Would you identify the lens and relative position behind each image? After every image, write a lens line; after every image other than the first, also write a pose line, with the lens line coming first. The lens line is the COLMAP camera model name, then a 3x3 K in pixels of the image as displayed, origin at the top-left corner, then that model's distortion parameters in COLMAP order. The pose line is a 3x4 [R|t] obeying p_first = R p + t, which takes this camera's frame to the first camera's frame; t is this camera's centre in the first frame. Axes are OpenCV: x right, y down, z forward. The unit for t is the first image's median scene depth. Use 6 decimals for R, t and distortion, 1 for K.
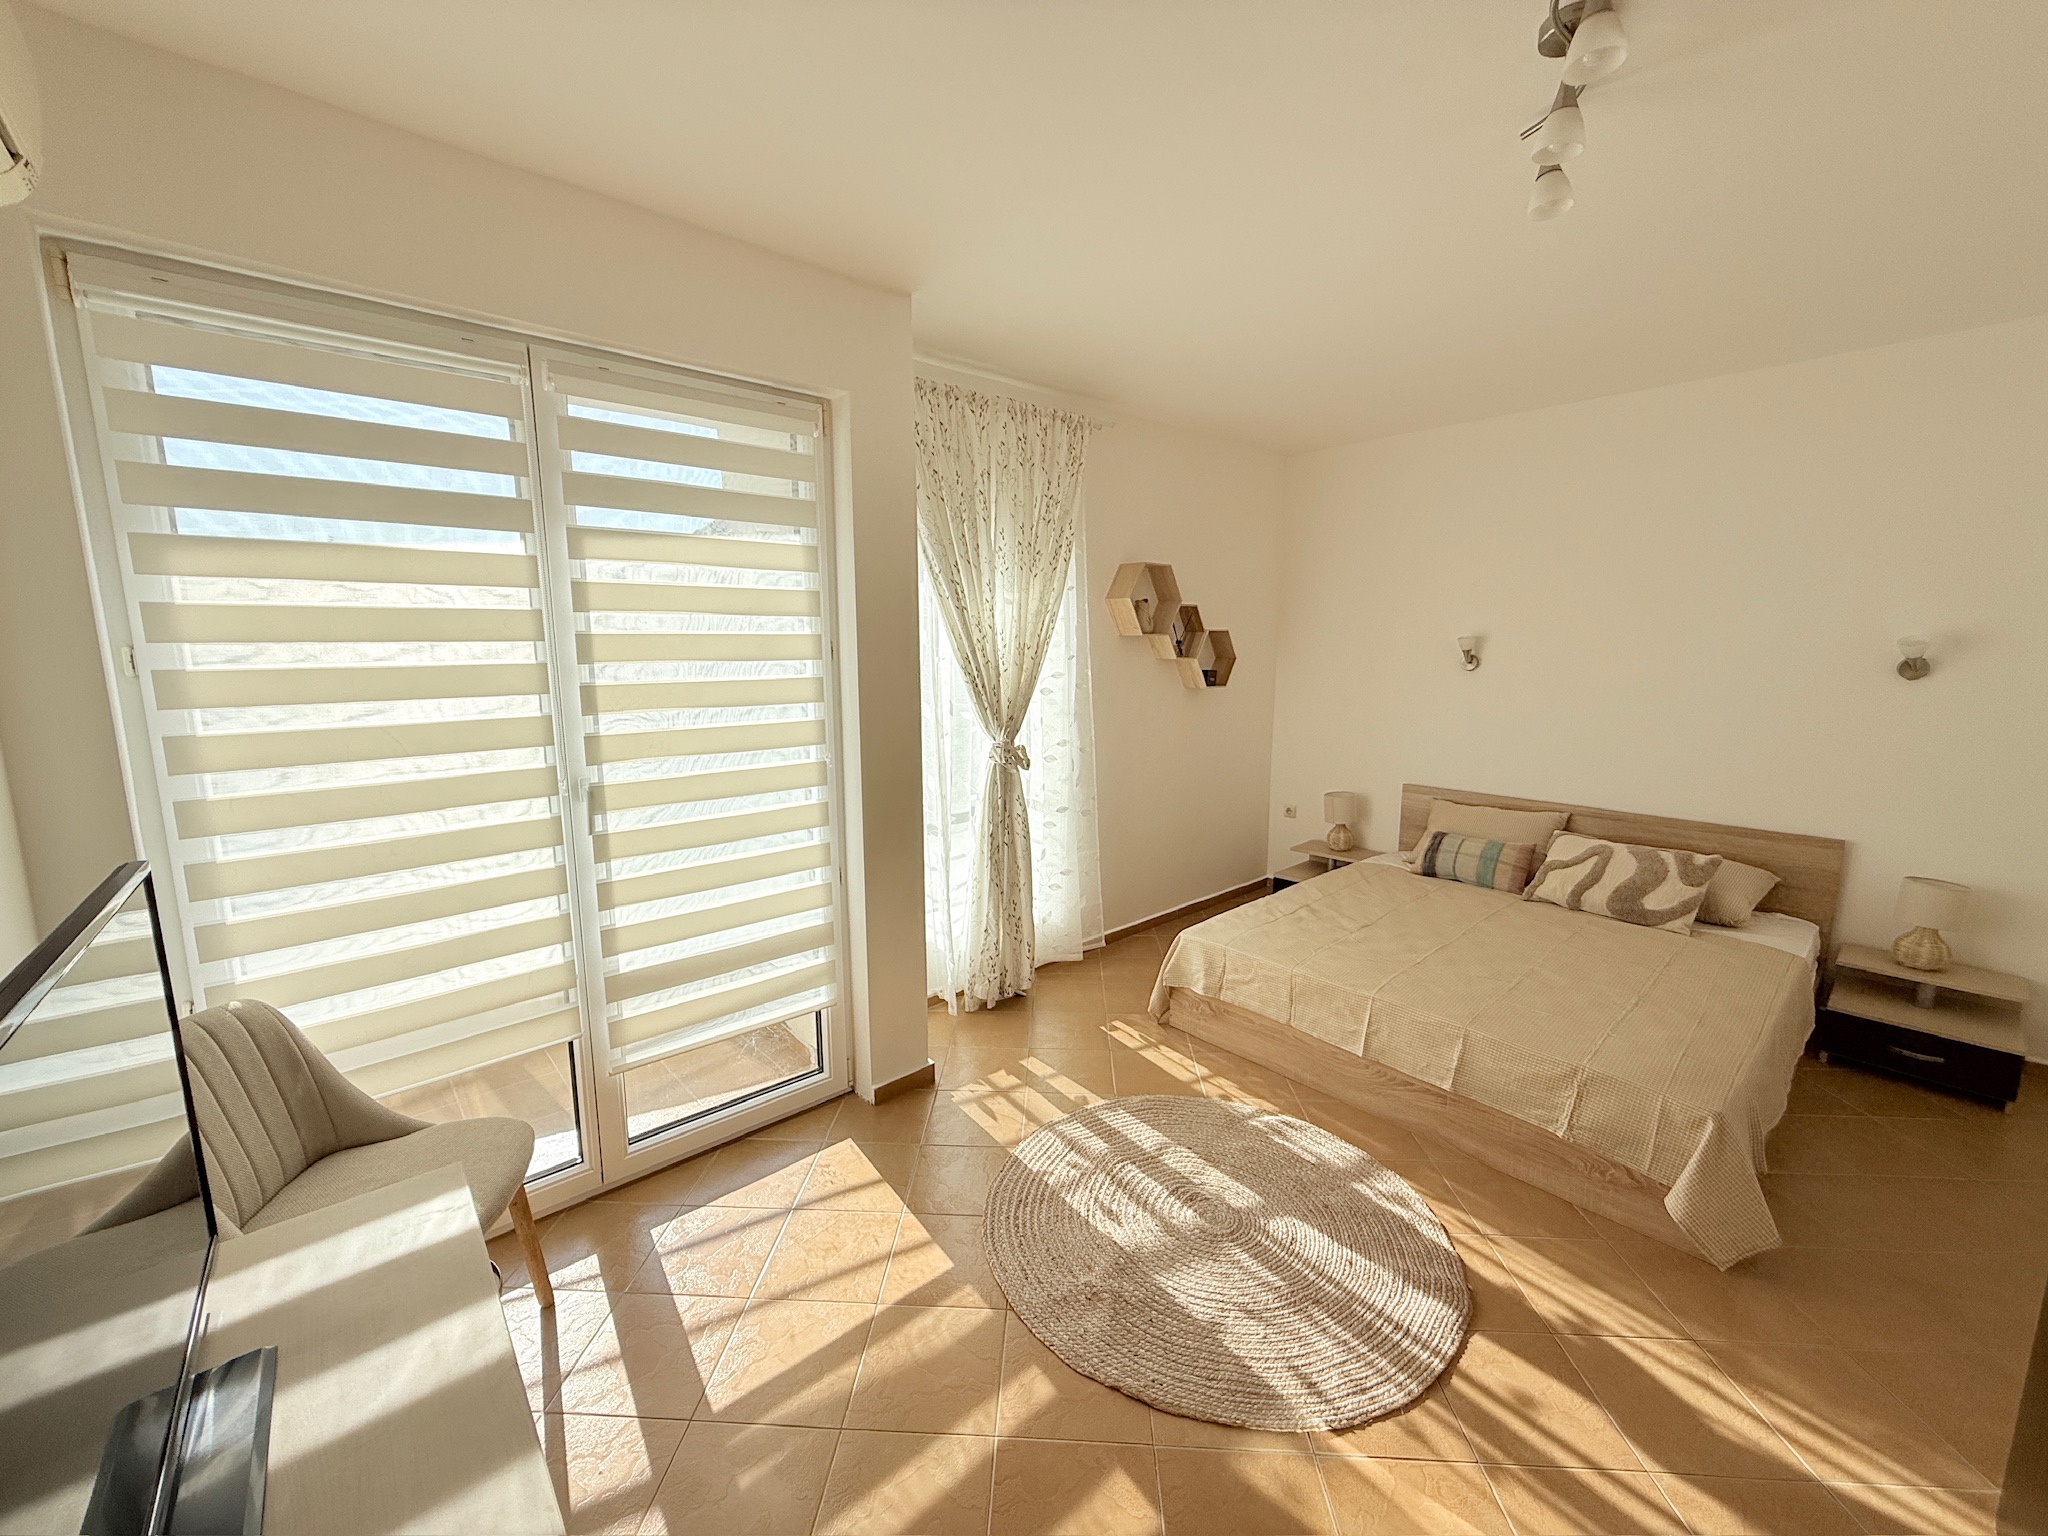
lens RADIAL K [[825.0, 0, 1008.5], [0, 825.0, 780.5], [0, 0, 1]] dist [0.002696, 0.000419]
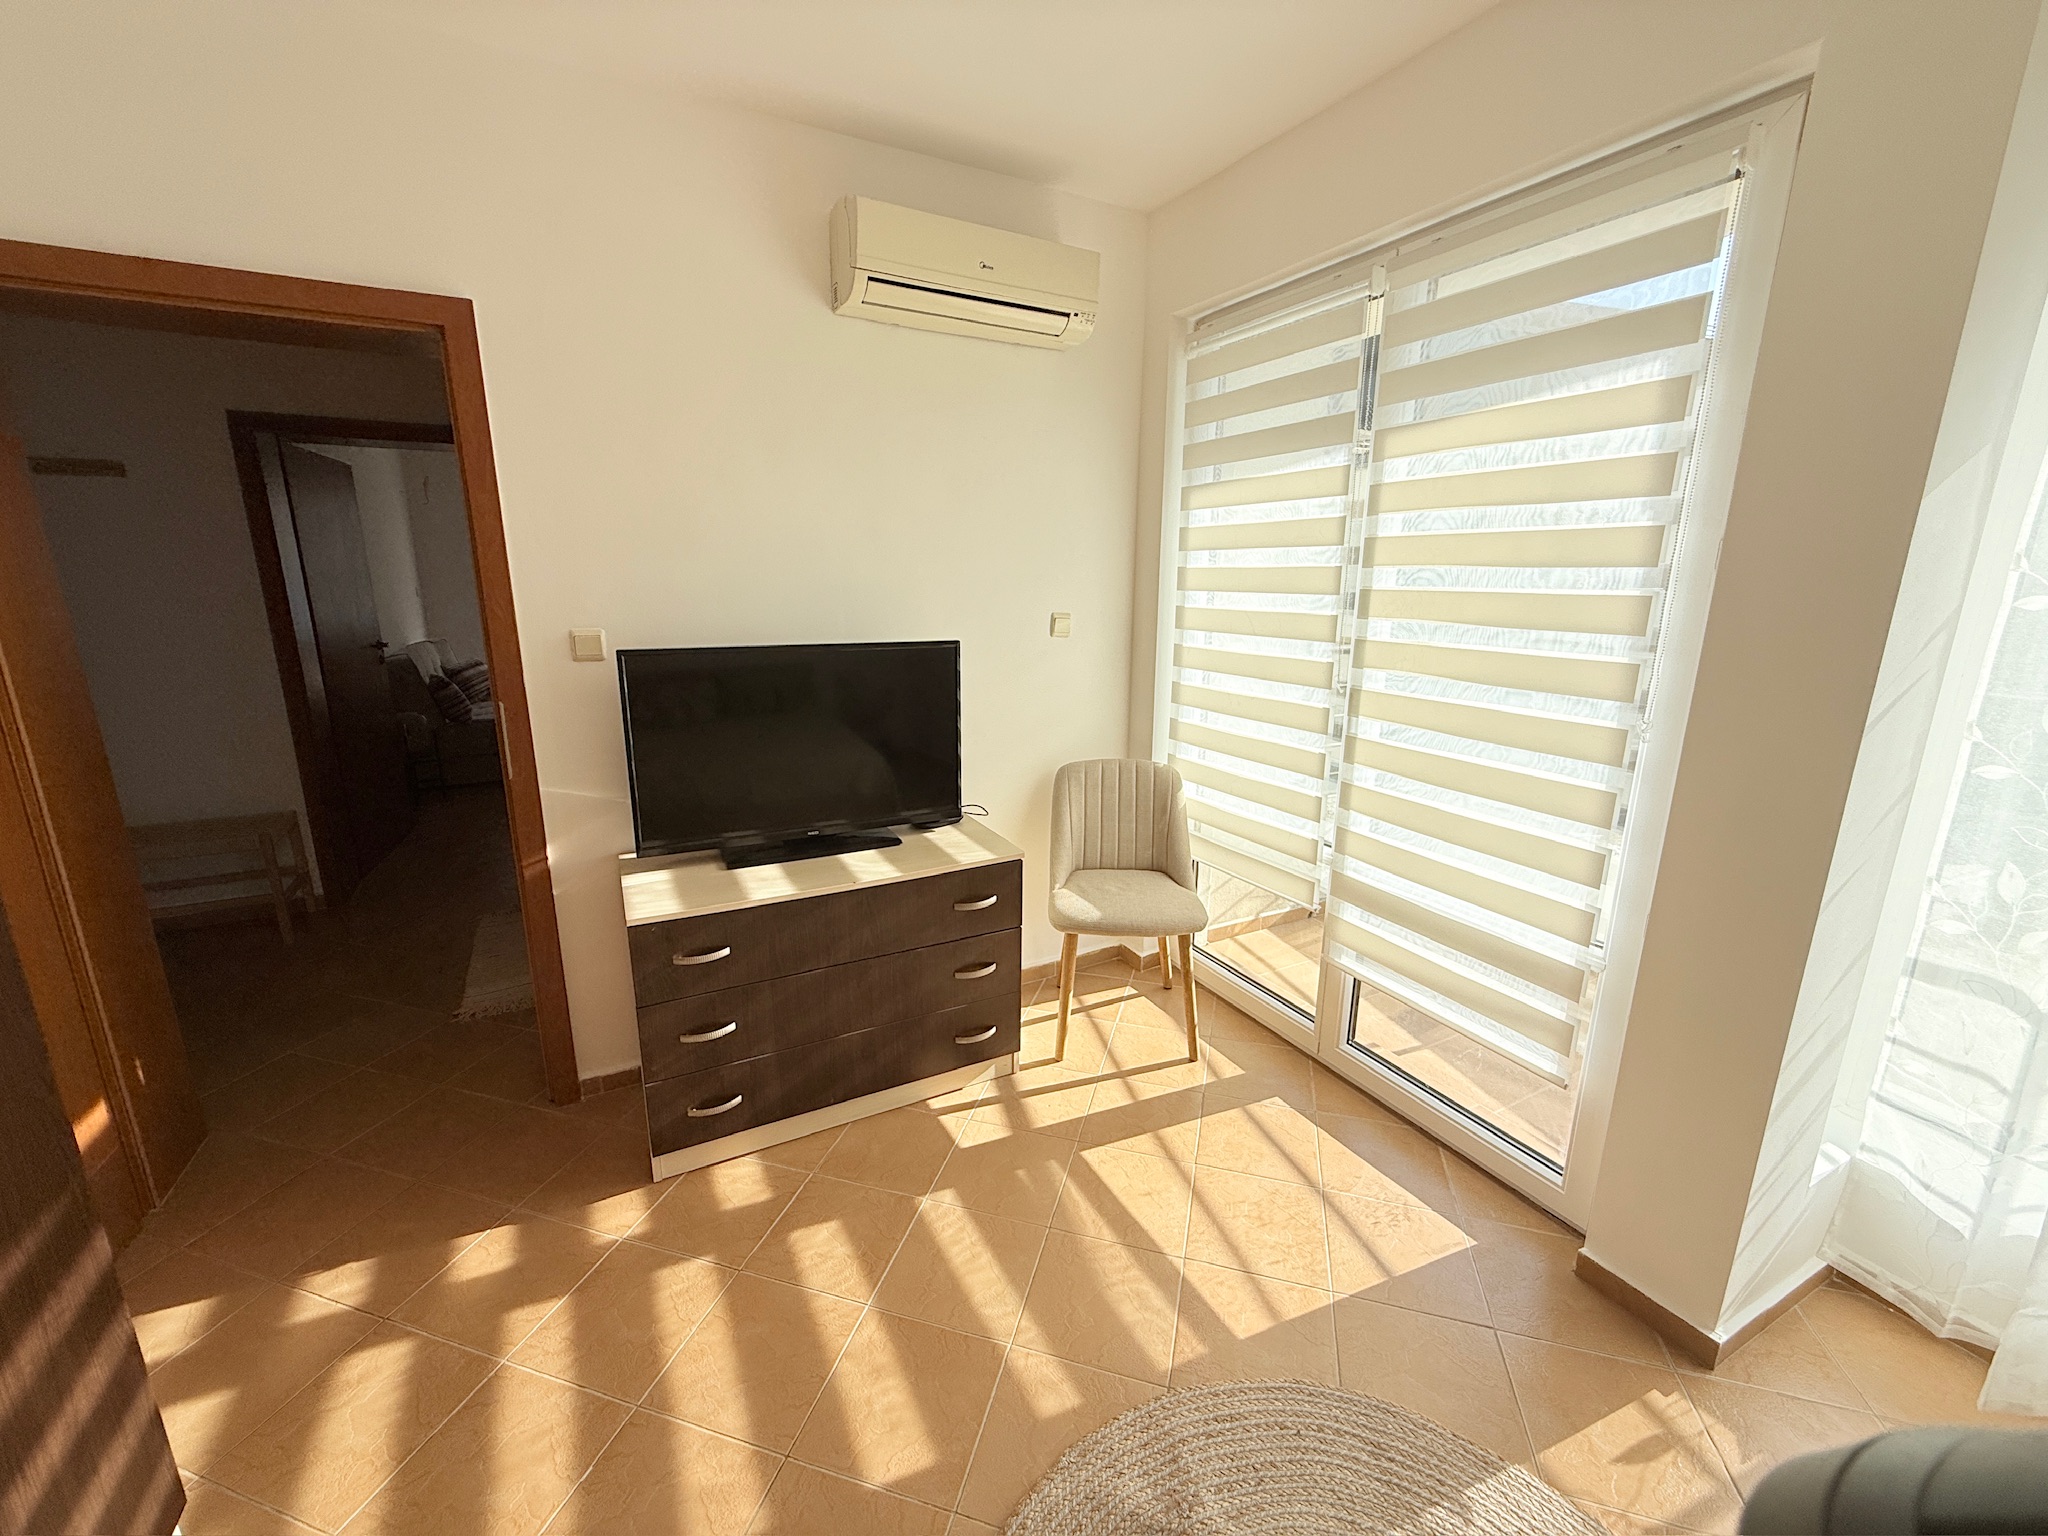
lens RADIAL K [[825.0, 0, 1007.3], [0, 825.0, 764.5], [0, 0, 1]] dist [0.002696, 0.000419]
pose [[-0.248449, 0.228237, -0.941372, 0.587671], [-0.149752, 0.951110, 0.270120, -0.114223], [0.956999, 0.208083, -0.202124, 0.802565]]
